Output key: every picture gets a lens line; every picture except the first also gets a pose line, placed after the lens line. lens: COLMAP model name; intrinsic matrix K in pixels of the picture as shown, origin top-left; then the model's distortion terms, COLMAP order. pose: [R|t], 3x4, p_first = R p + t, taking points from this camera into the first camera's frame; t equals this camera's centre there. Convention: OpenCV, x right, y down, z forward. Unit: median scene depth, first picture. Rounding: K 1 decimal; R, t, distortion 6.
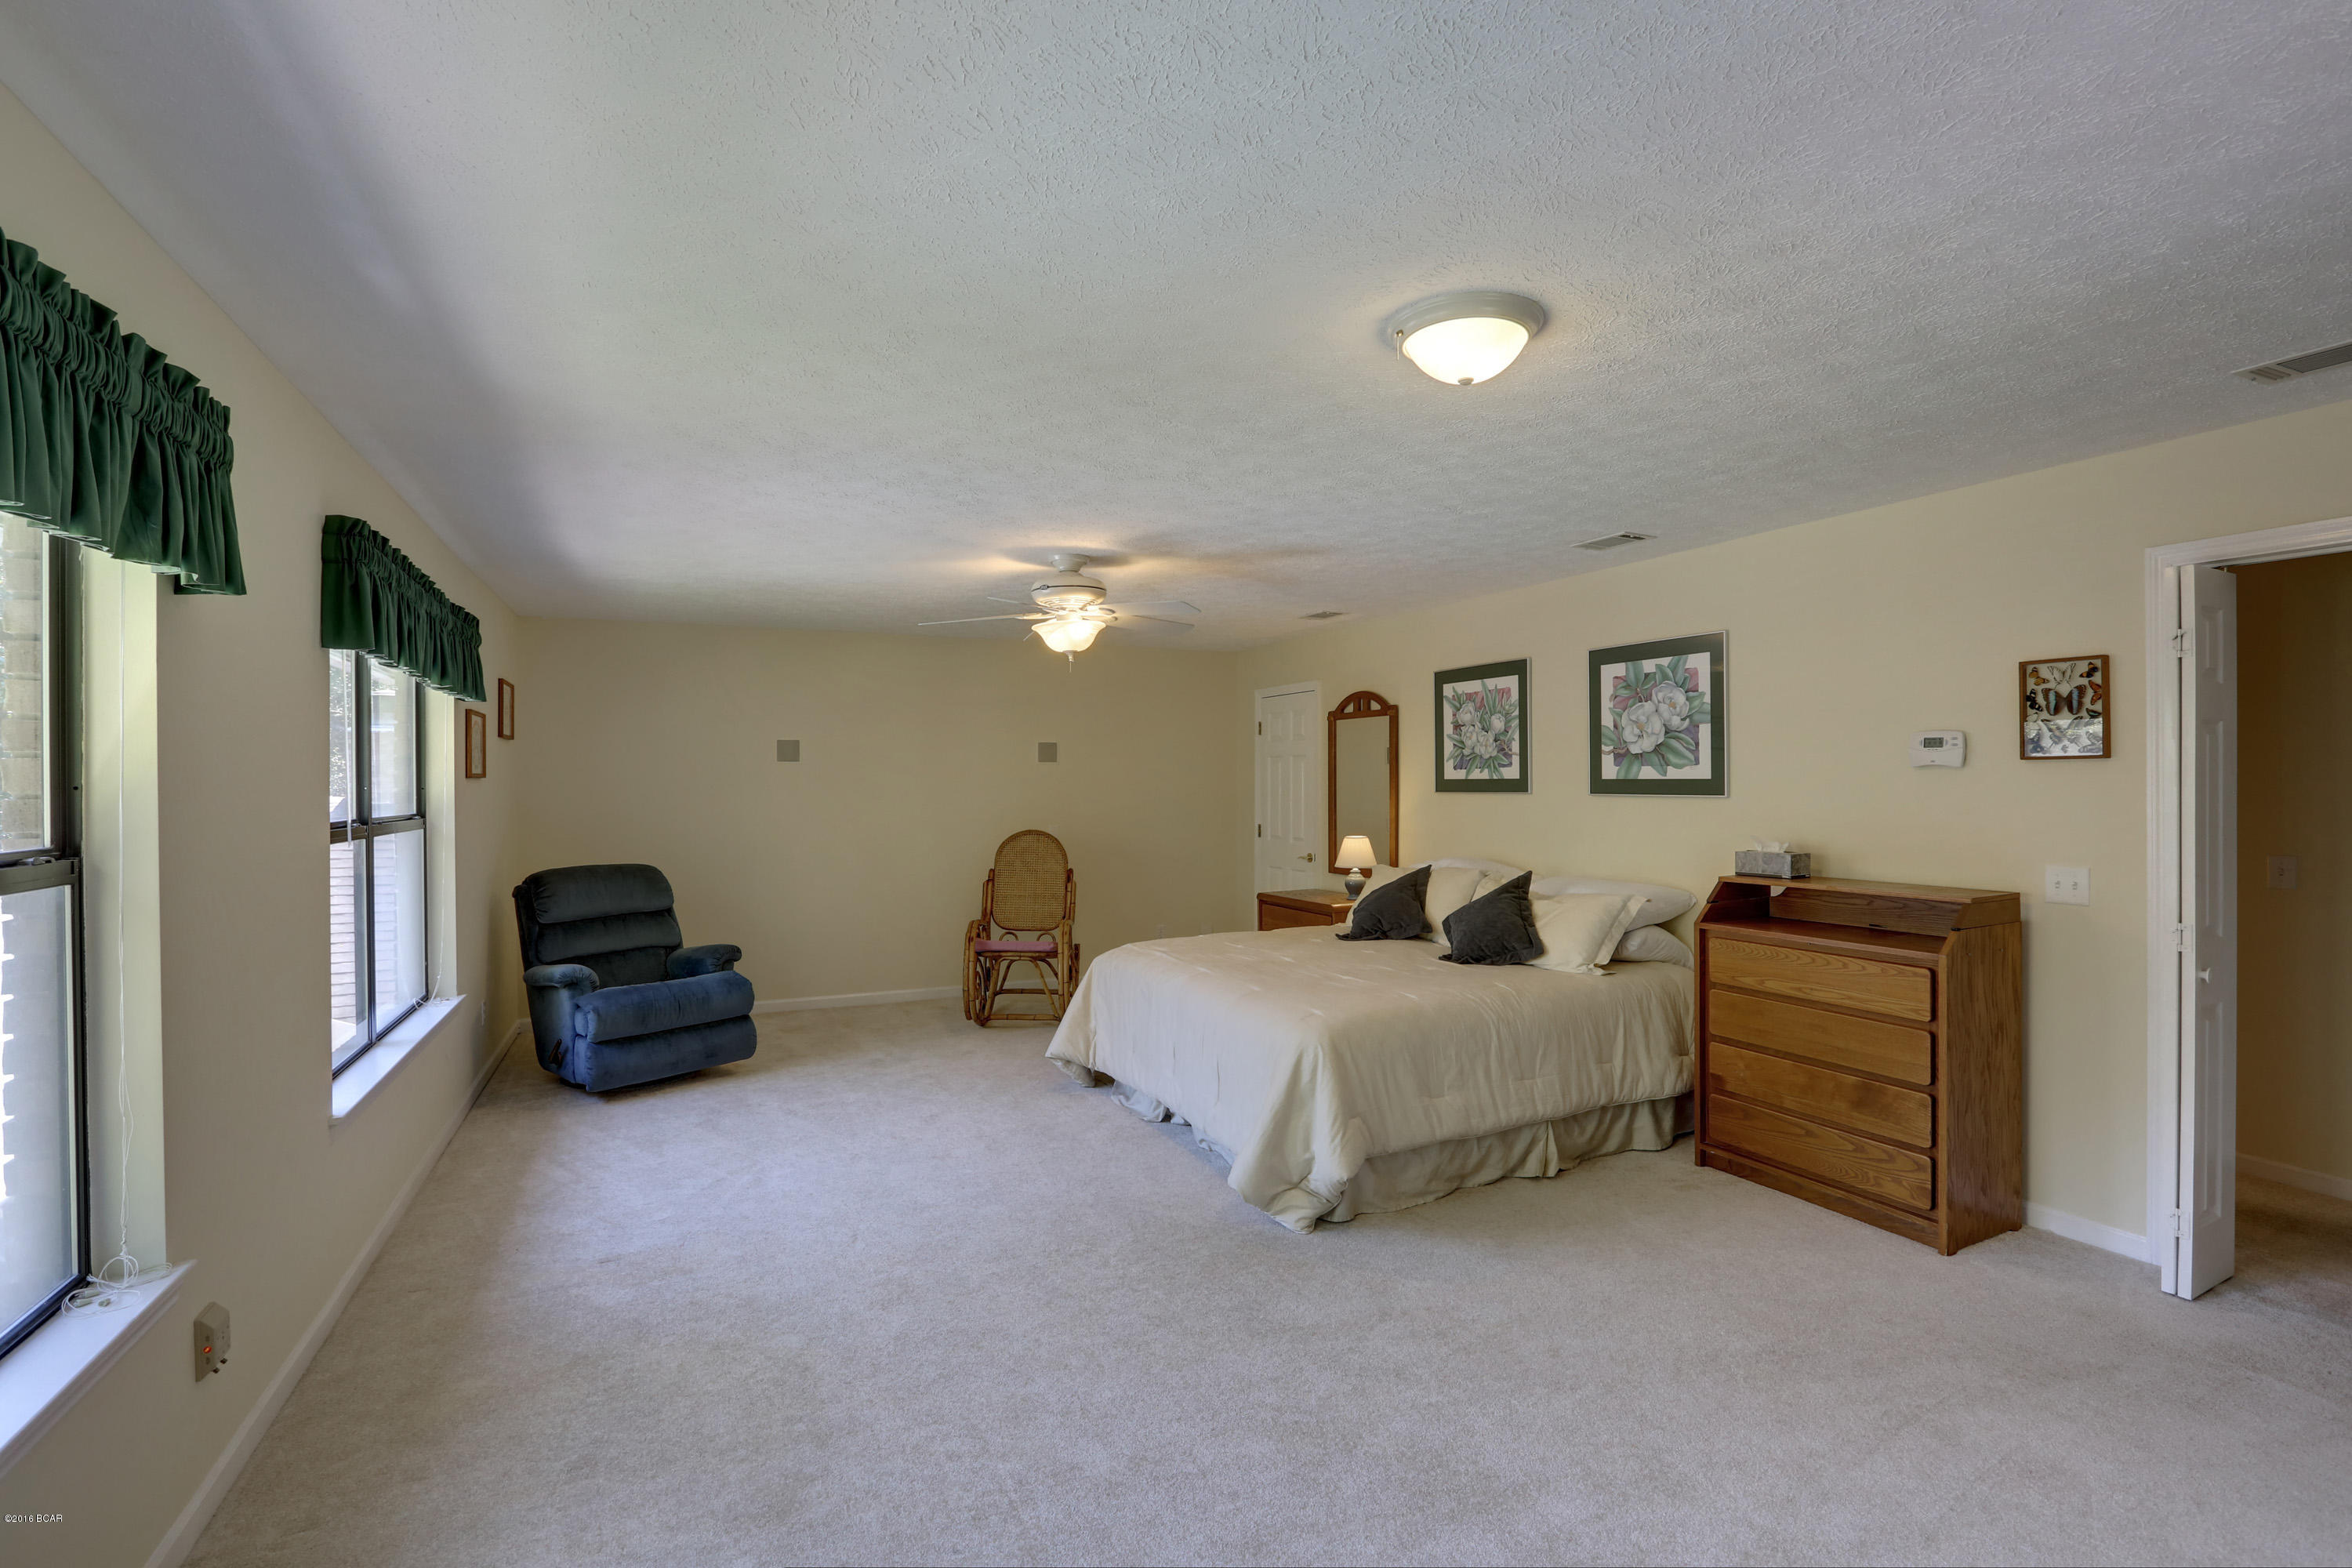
lens RADIAL K [[1071.3, 0, 1179.5], [0, 1071.3, 780.1], [0, 0, 1]] dist [-0.032617, 0.006561]
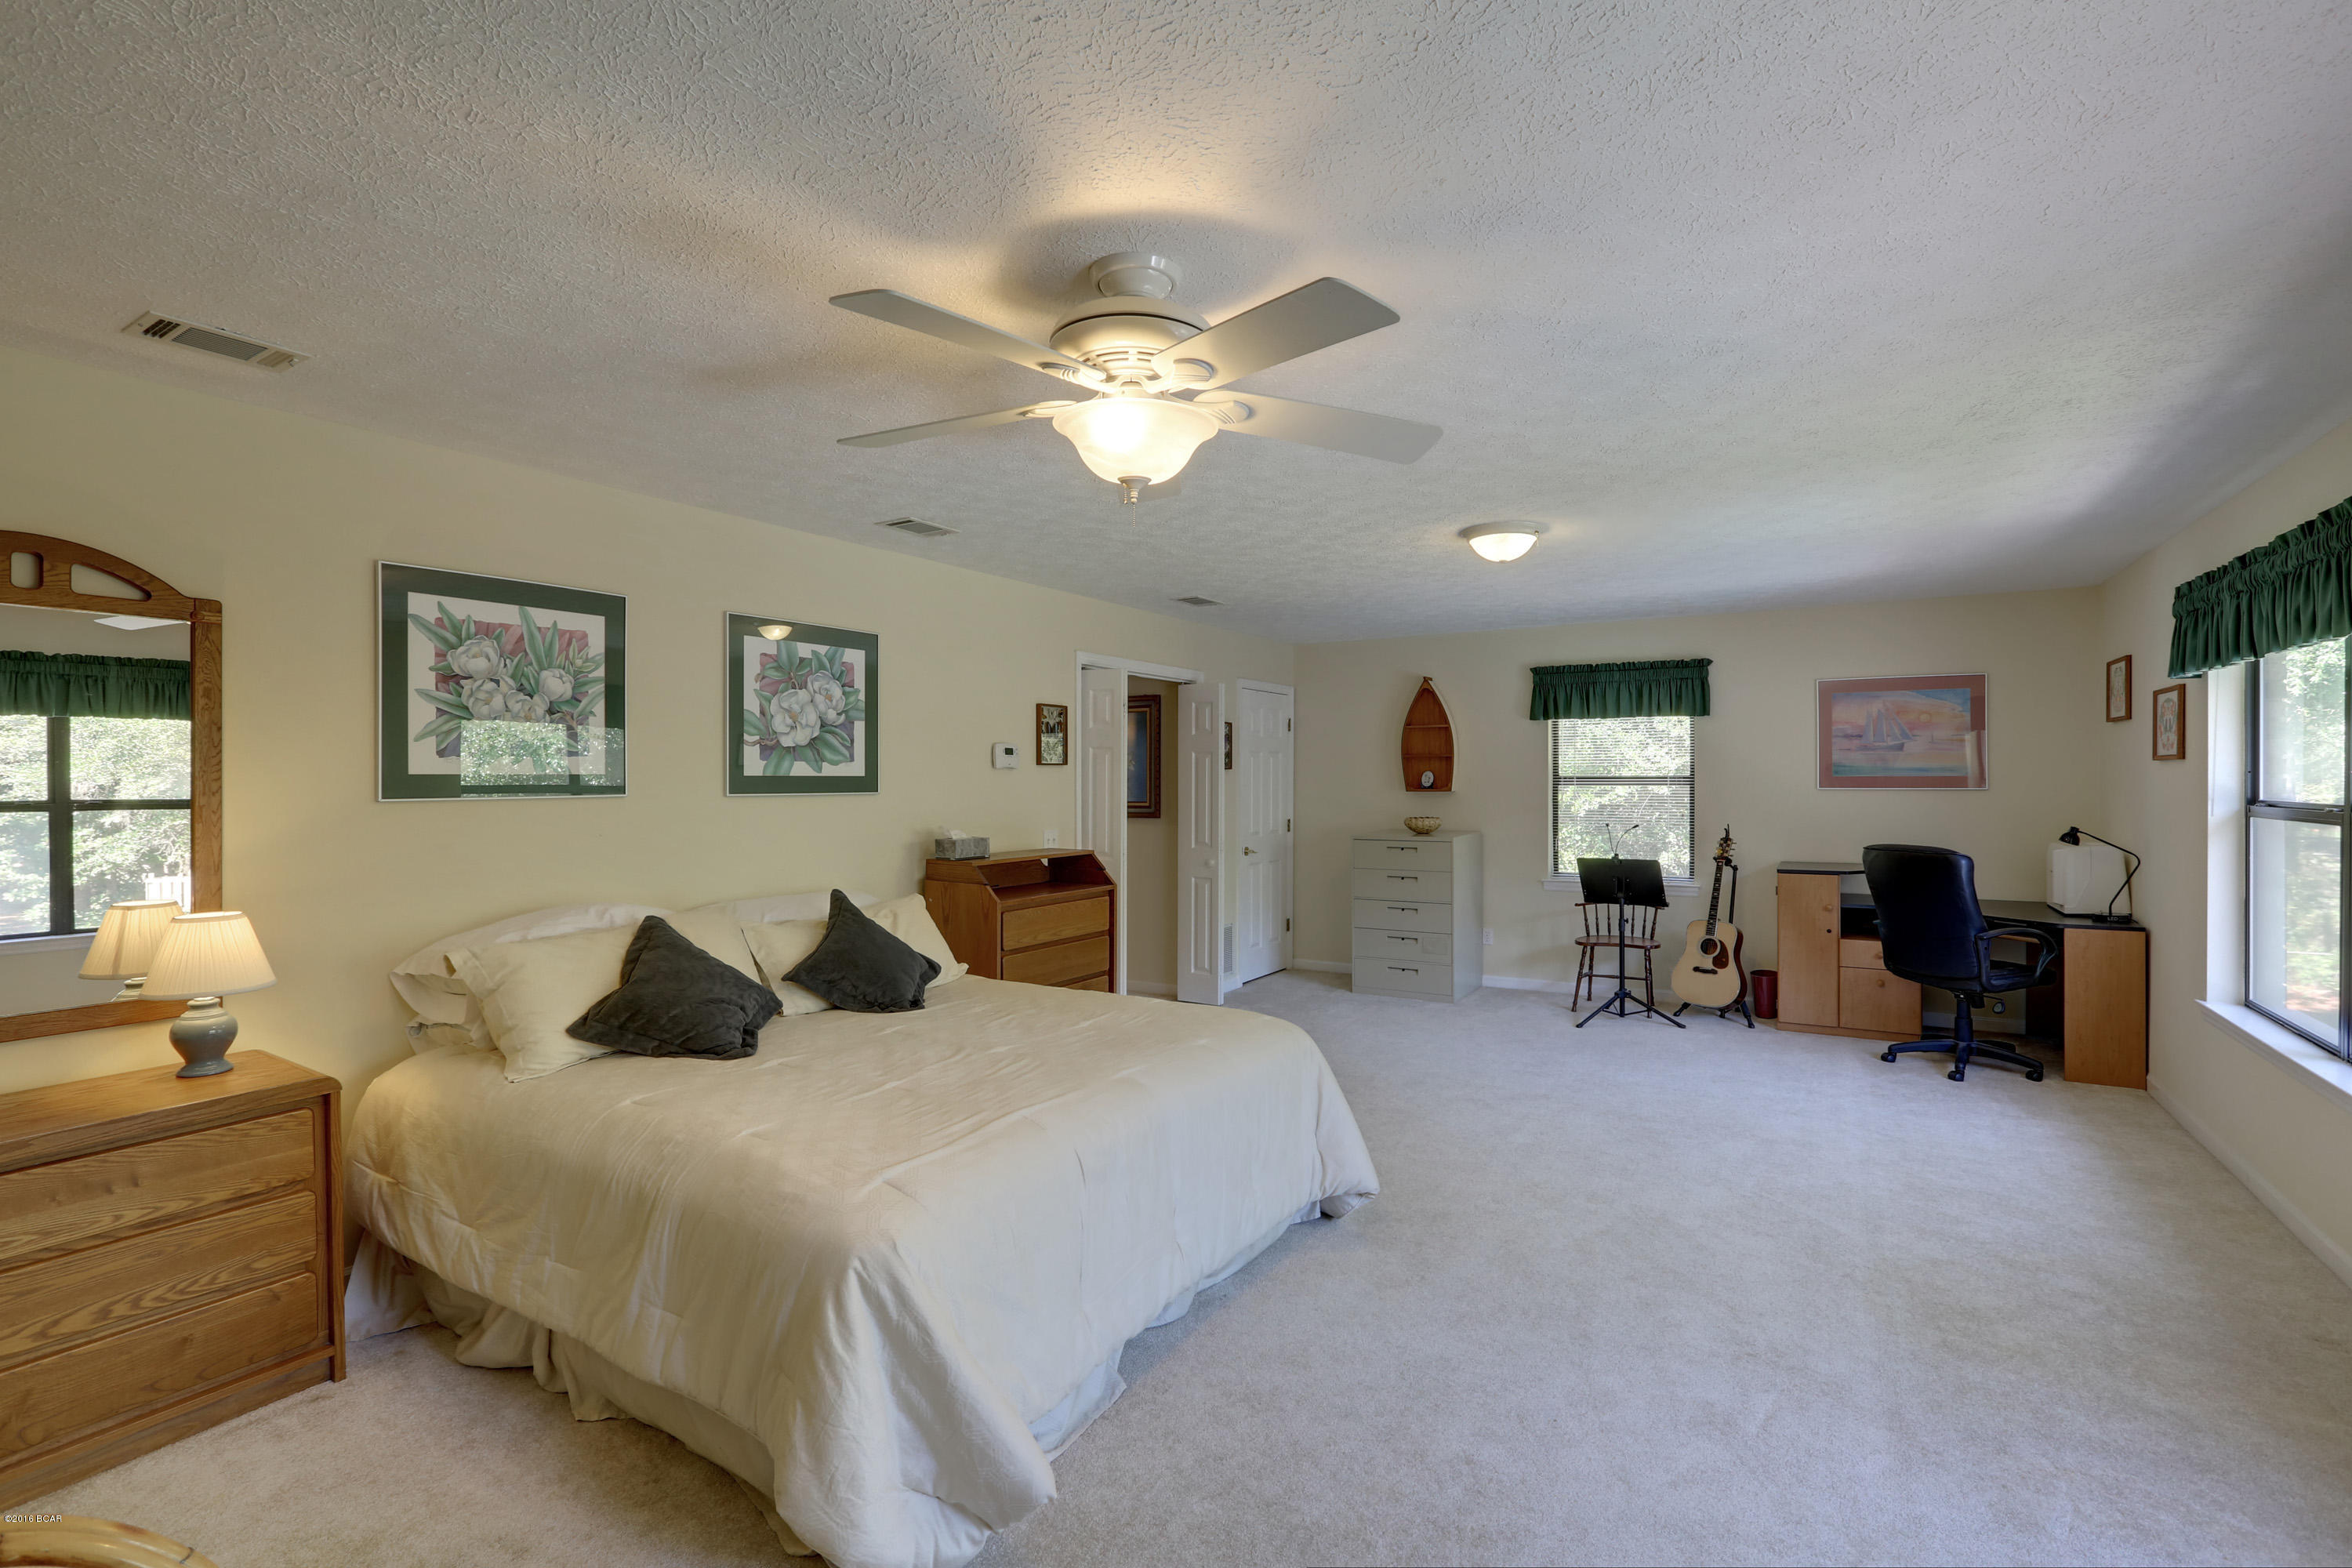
lens RADIAL K [[1071.3, 0, 1181.8], [0, 1071.3, 782.5], [0, 0, 1]] dist [-0.032617, 0.006561]
pose [[-0.529218, -0.000569, 0.848486, -0.490175], [0.001041, 0.999999, 0.001320, 0.003755], [-0.848485, 0.001582, -0.529217, 1.203453]]
